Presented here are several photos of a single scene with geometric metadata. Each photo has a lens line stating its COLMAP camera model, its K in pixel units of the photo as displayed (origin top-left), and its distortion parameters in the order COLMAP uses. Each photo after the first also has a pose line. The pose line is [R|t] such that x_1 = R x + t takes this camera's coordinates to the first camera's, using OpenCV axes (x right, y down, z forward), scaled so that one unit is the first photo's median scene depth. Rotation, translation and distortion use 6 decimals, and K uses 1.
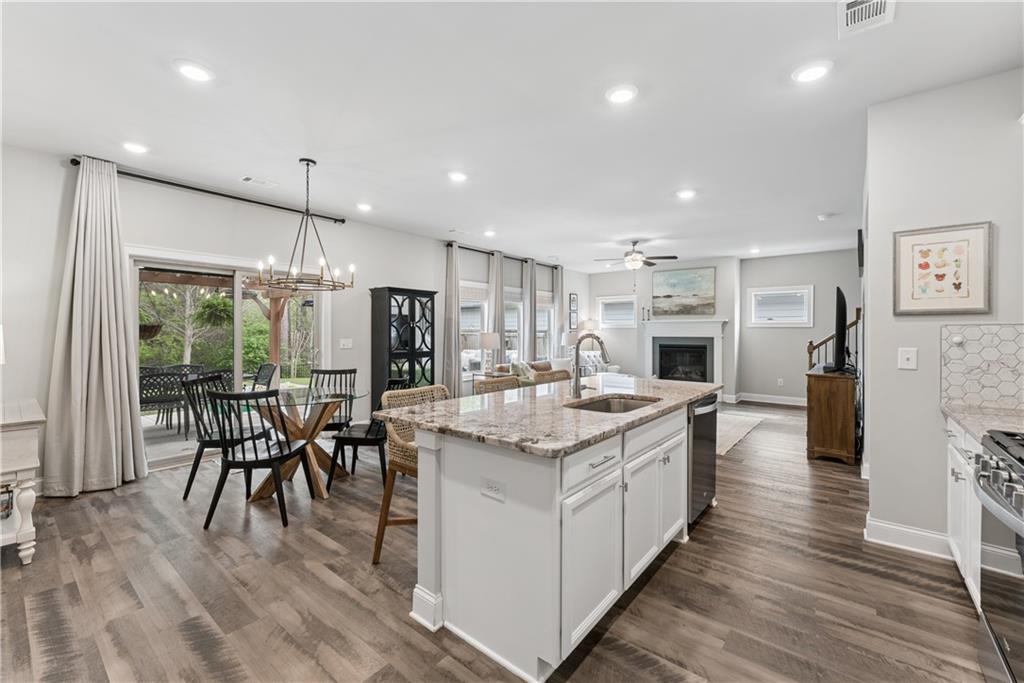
lens RADIAL K [[417.3, 0, 511.7], [0, 417.3, 331.7], [0, 0, 1]] dist [0.005776, -0.001259]
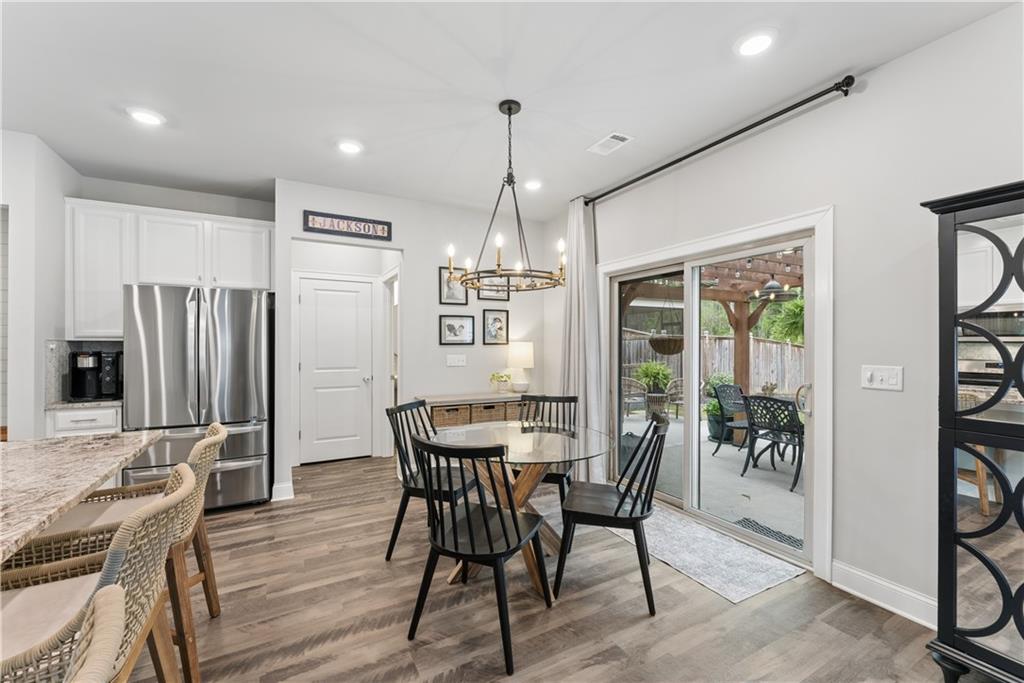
lens RADIAL K [[417.3, 0, 508.8], [0, 417.3, 345.0], [0, 0, 1]] dist [0.005776, -0.001259]
pose [[-0.384941, -0.002697, -0.922937, 0.153142], [0.003746, 0.999983, -0.004485, -0.001553], [0.922934, -0.005184, -0.384924, 1.191503]]
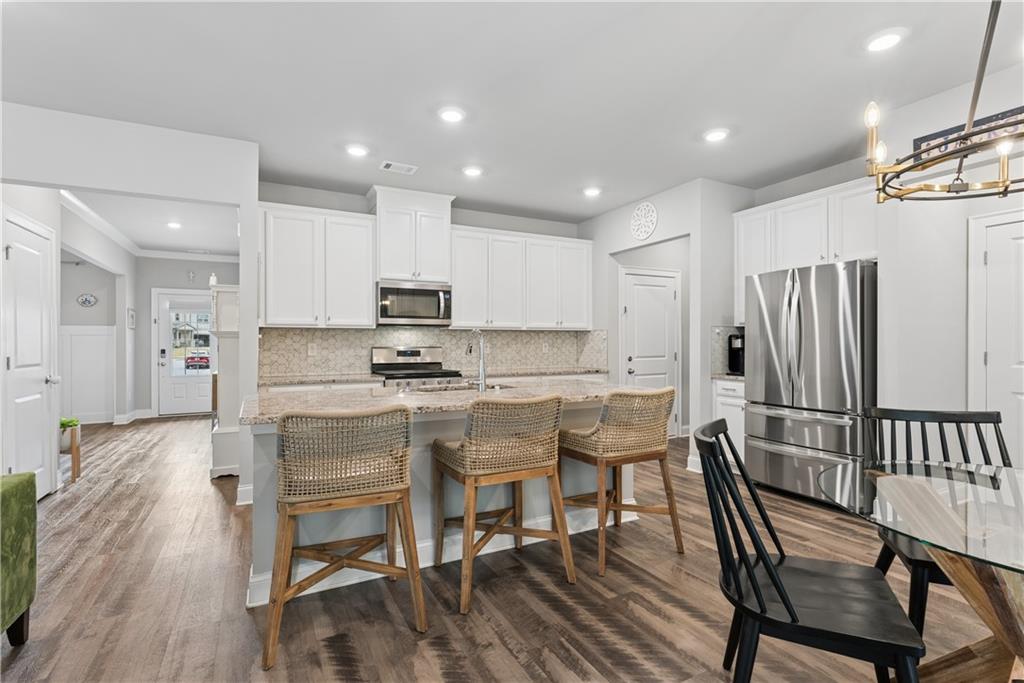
lens RADIAL K [[482.5, 0, 507.8], [0, 482.5, 347.2], [0, 0, 1]] dist [-0.002390, 0.000570]
pose [[-0.916337, -0.006650, 0.400352, -0.256167], [-0.003317, 0.999954, 0.009017, 0.026152], [-0.400394, 0.006934, -0.916317, 1.410017]]
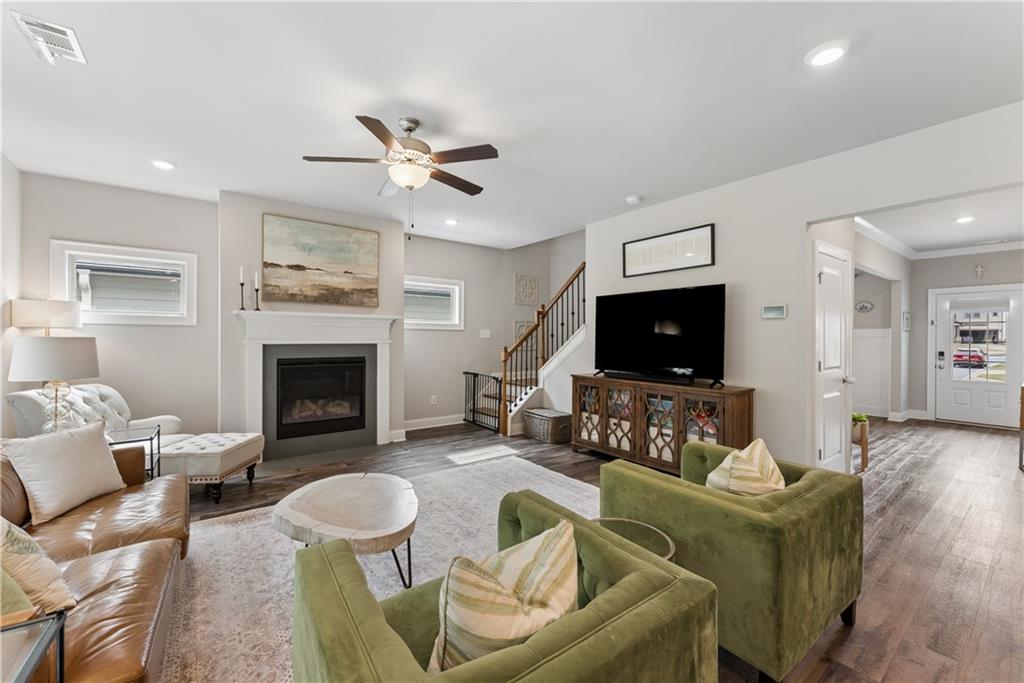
lens RADIAL K [[417.3, 0, 511.9], [0, 417.3, 339.2], [0, 0, 1]] dist [0.005776, -0.001259]
pose [[0.239987, -0.006079, 0.970757, -0.169367], [-0.007159, 0.999942, 0.008031, -0.000569], [-0.970750, -0.008877, 0.239929, 1.429970]]
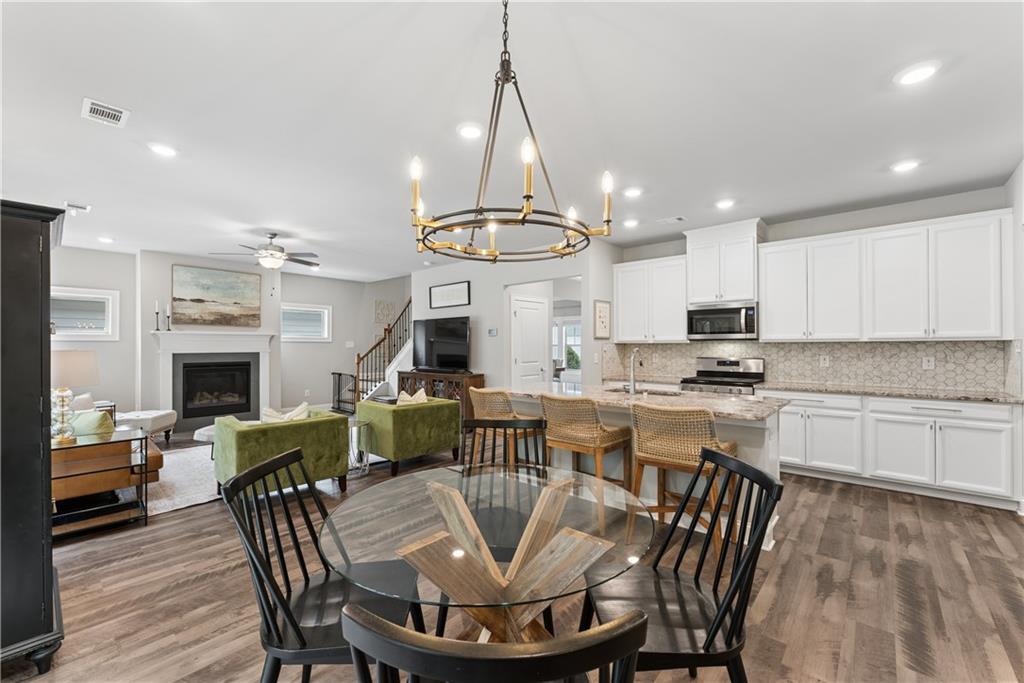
lens RADIAL K [[417.3, 0, 508.1], [0, 417.3, 345.0], [0, 0, 1]] dist [0.005776, -0.001259]
pose [[0.052739, 0.000644, 0.998608, -0.853569], [0.001220, 0.999999, -0.000709, -0.003338], [-0.998608, 0.001256, 0.052738, 0.912961]]
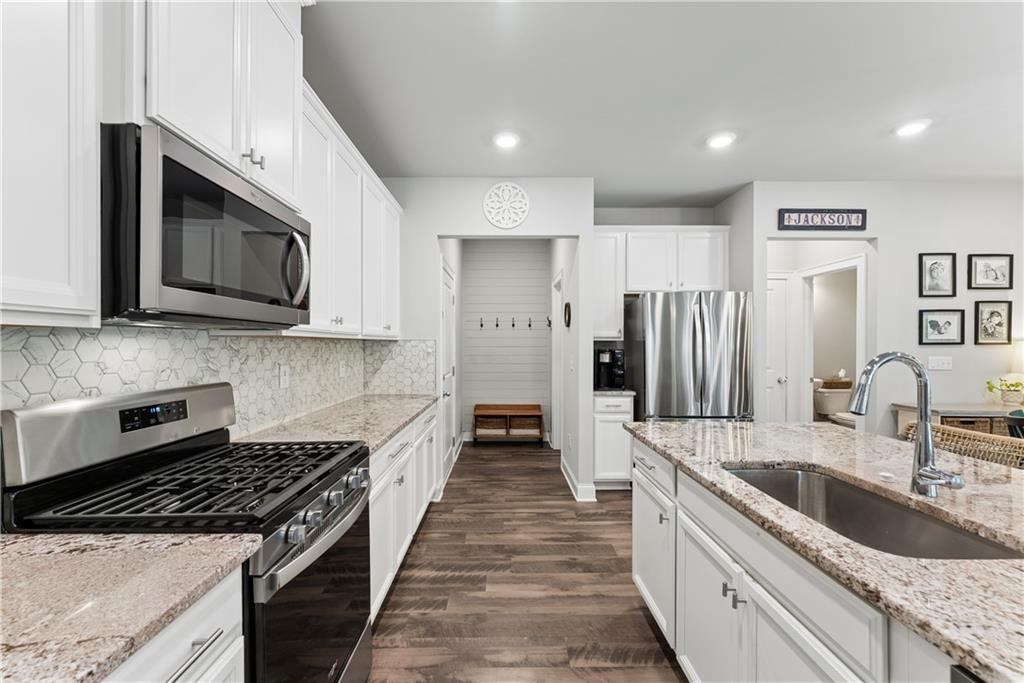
lens RADIAL K [[417.3, 0, 510.6], [0, 417.3, 346.0], [0, 0, 1]] dist [0.005776, -0.001259]
pose [[-0.770557, -0.003952, -0.637359, 0.536707], [-0.001862, 0.999990, -0.003949, 0.000768], [0.637368, -0.001857, -0.770557, 0.726356]]
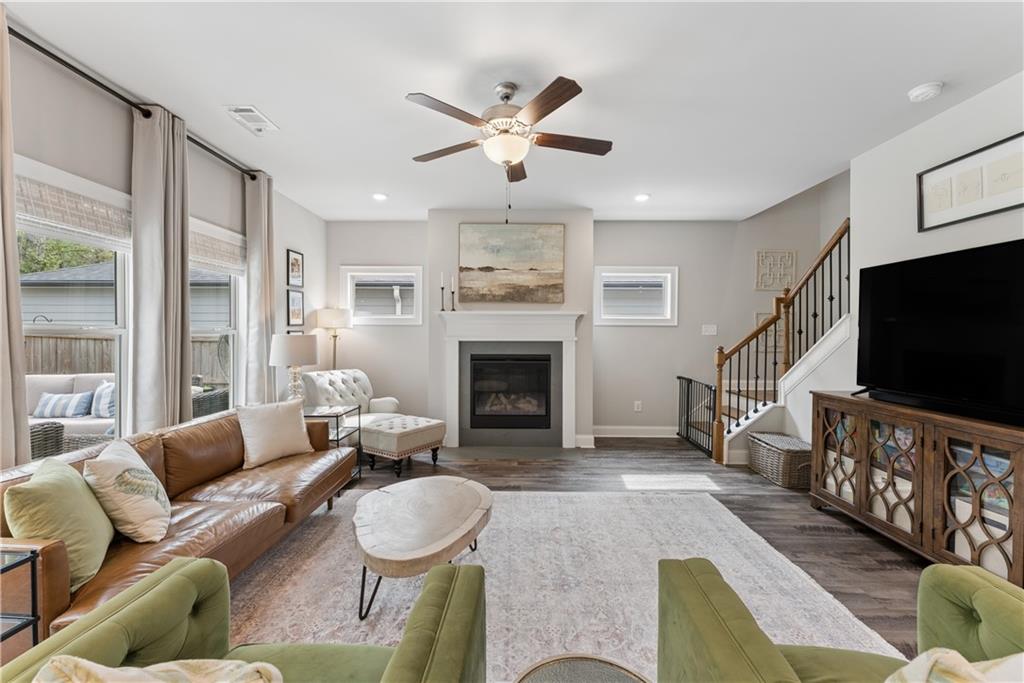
lens RADIAL K [[417.3, 0, 509.7], [0, 417.3, 336.1], [0, 0, 1]] dist [0.005776, -0.001259]
pose [[0.783889, -0.004082, 0.620888, 0.117653], [-0.002491, 0.999950, 0.009718, -0.000121], [-0.620896, -0.009164, 0.783839, 1.268005]]
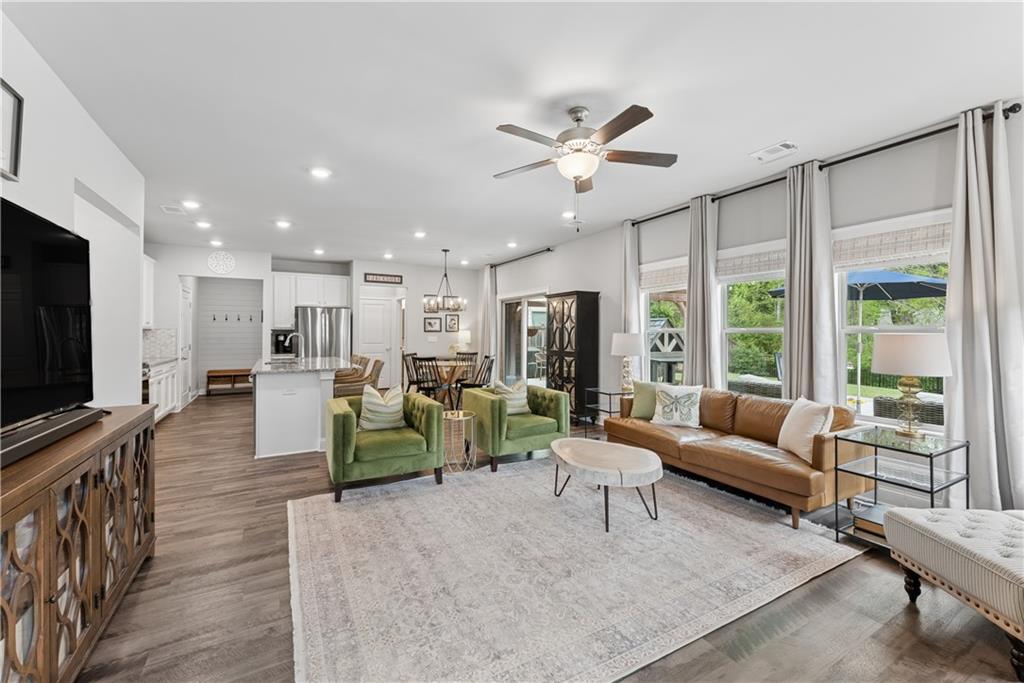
lens RADIAL K [[417.3, 0, 508.3], [0, 417.3, 327.9], [0, 0, 1]] dist [0.005776, -0.001259]
pose [[-0.378672, -0.014308, -0.925420, 1.217278], [0.000784, 0.999875, -0.015780, 0.008599], [0.925530, -0.006701, -0.378614, 1.937121]]
